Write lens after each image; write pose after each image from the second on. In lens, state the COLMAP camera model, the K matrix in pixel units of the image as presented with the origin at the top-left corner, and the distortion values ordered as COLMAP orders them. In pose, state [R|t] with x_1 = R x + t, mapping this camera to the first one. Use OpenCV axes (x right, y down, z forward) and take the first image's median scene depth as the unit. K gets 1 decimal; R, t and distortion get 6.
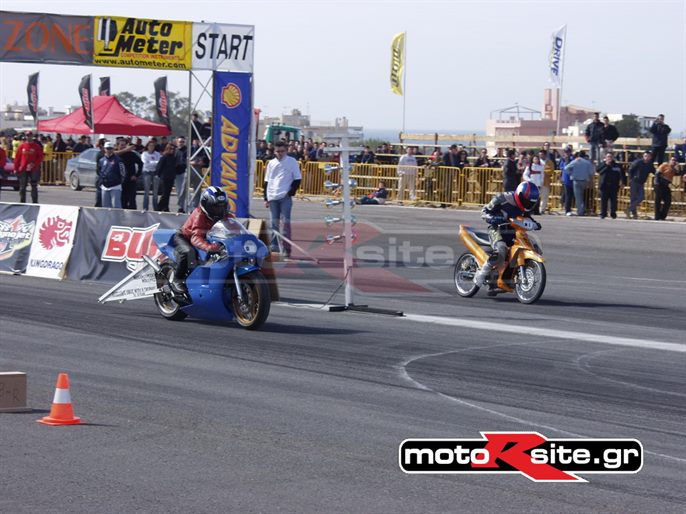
lens RADIAL K [[2803.6, 0, 345.1], [0, 2803.6, 256.0], [0, 0, 1]] dist [0.242977, 0.000000]
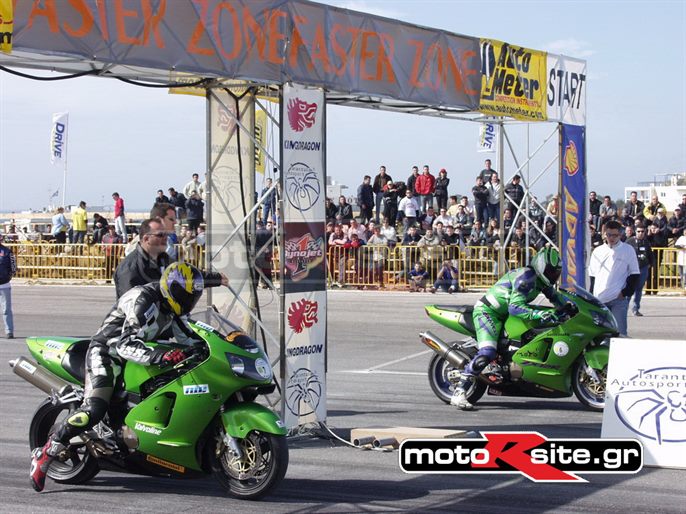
lens RADIAL K [[1855.1, 0, 346.3], [0, 1855.1, 256.6], [0, 0, 1]] dist [0.101275, 0.000000]
pose [[0.894893, -0.033451, 0.445025, -0.302750], [0.041190, 0.999121, -0.007729, -0.031080], [-0.444375, 0.025247, 0.895485, 0.606418]]
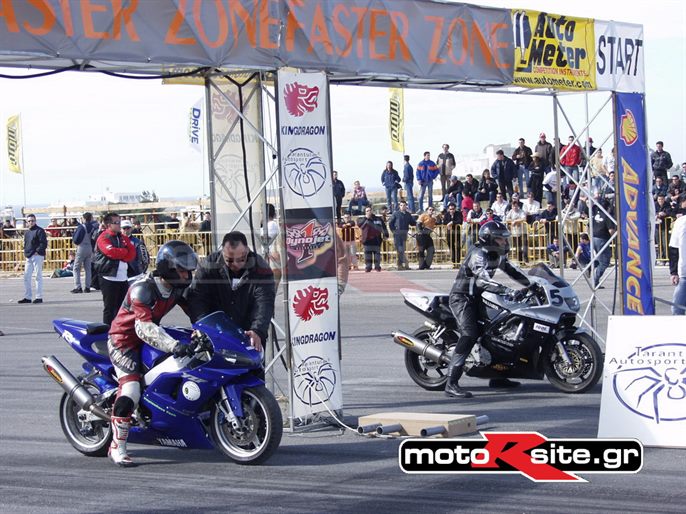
lens RADIAL K [[1940.2, 0, 340.6], [0, 1940.2, 241.5], [0, 0, 1]] dist [0.118892, 0.000000]
pose [[0.934047, -0.070568, 0.350109, -0.274812], [0.079243, 0.996800, -0.010495, -0.030146], [-0.348248, 0.037547, 0.936650, 0.583453]]
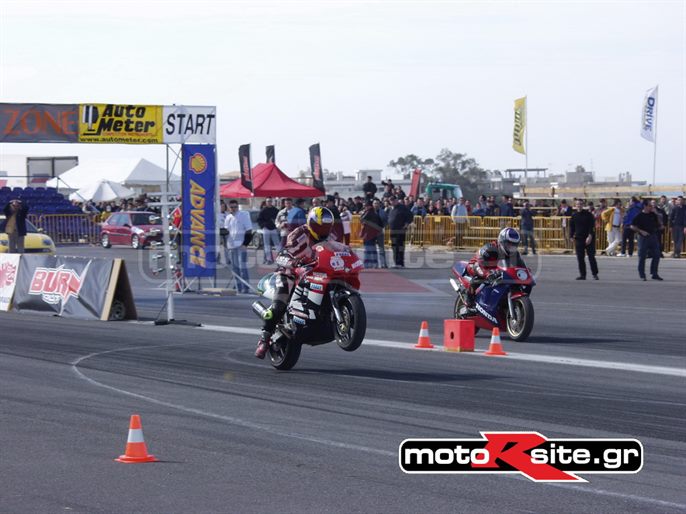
lens RADIAL K [[2803.6, 0, 342.1], [0, 2803.6, 256.7], [0, 0, 1]] dist [0.242977, 0.000000]
pose [[0.992883, -0.028071, -0.115738, 0.165176], [0.025630, 0.999418, -0.022524, 0.013542], [0.116302, 0.019397, 0.993024, -0.221756]]
